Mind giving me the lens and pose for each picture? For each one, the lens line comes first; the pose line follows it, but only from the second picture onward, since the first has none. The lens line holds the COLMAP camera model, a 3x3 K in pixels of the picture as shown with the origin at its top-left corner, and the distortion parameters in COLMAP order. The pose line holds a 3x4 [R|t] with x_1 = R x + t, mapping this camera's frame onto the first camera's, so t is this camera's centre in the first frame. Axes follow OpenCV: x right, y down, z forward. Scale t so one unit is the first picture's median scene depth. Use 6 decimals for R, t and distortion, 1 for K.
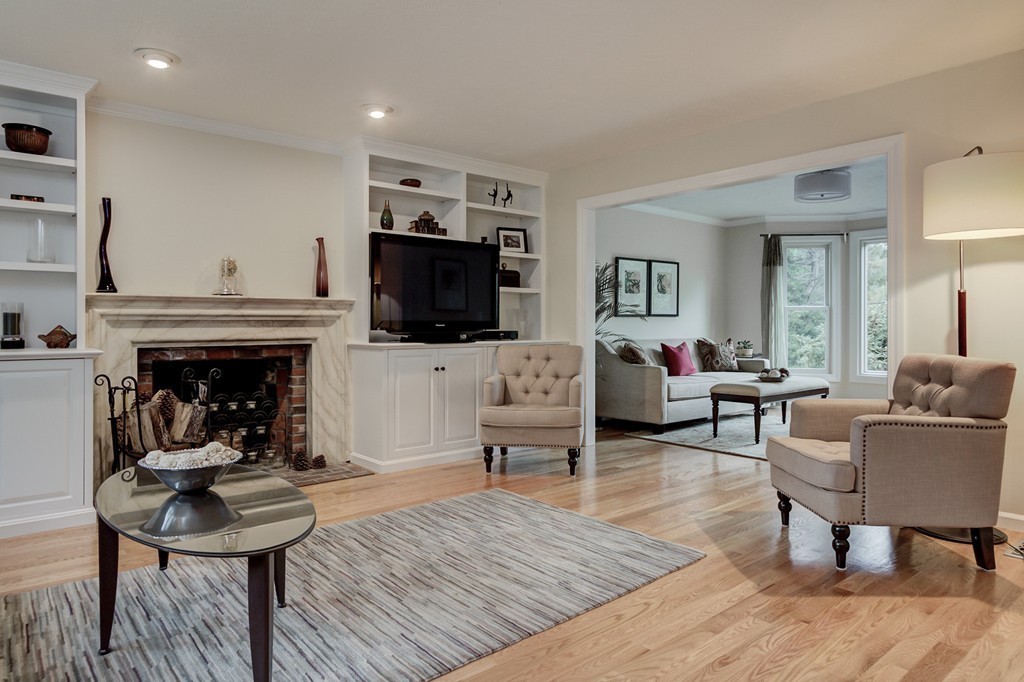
lens RADIAL K [[643.8, 0, 513.7], [0, 643.8, 326.1], [0, 0, 1]] dist [-0.001083, 0.000961]
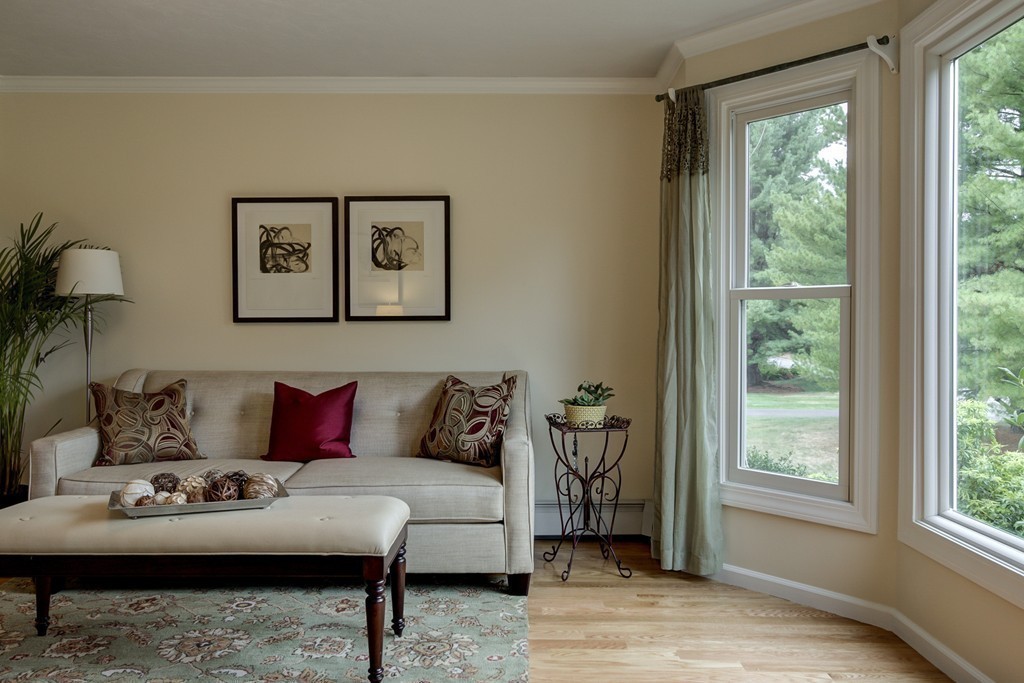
lens RADIAL K [[802.2, 0, 509.1], [0, 802.2, 323.6], [0, 0, 1]] dist [-0.003876, 0.012581]
pose [[0.756421, -0.002107, -0.654082, 1.040816], [-0.002897, 0.999974, -0.006571, -0.015627], [0.654079, 0.006865, 0.756395, 1.009631]]
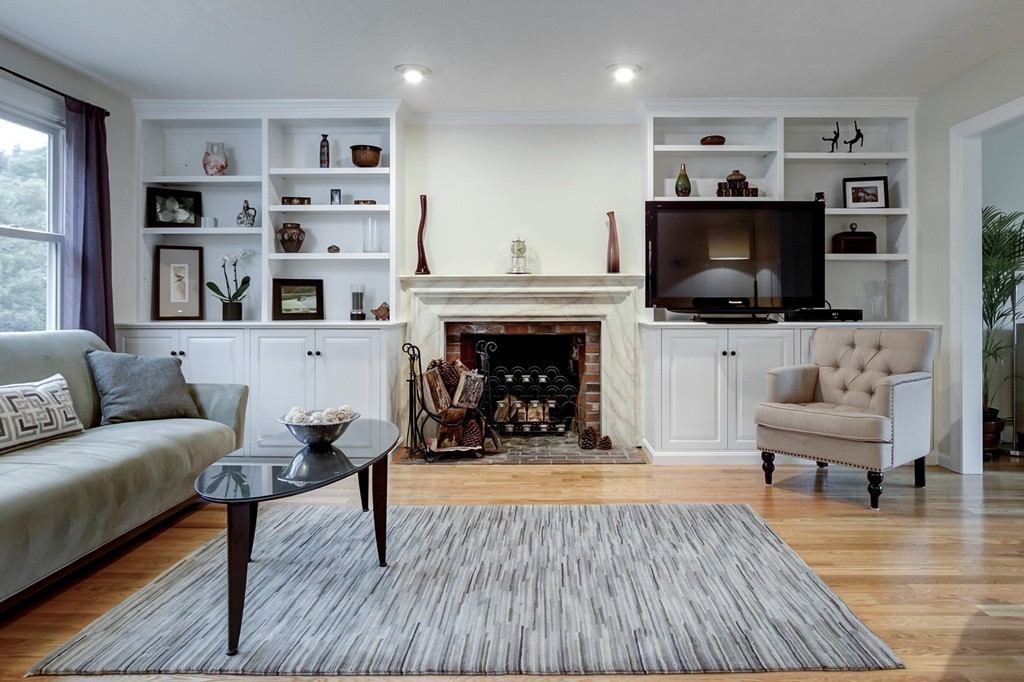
lens RADIAL K [[672.8, 0, 538.1], [0, 672.8, 297.8], [0, 0, 1]] dist [-0.005629, 0.000647]
pose [[0.756524, -0.003665, -0.653956, 0.281323], [-0.002033, 0.999966, -0.007957, 0.000298], [0.653963, 0.007349, 0.756491, 0.161240]]
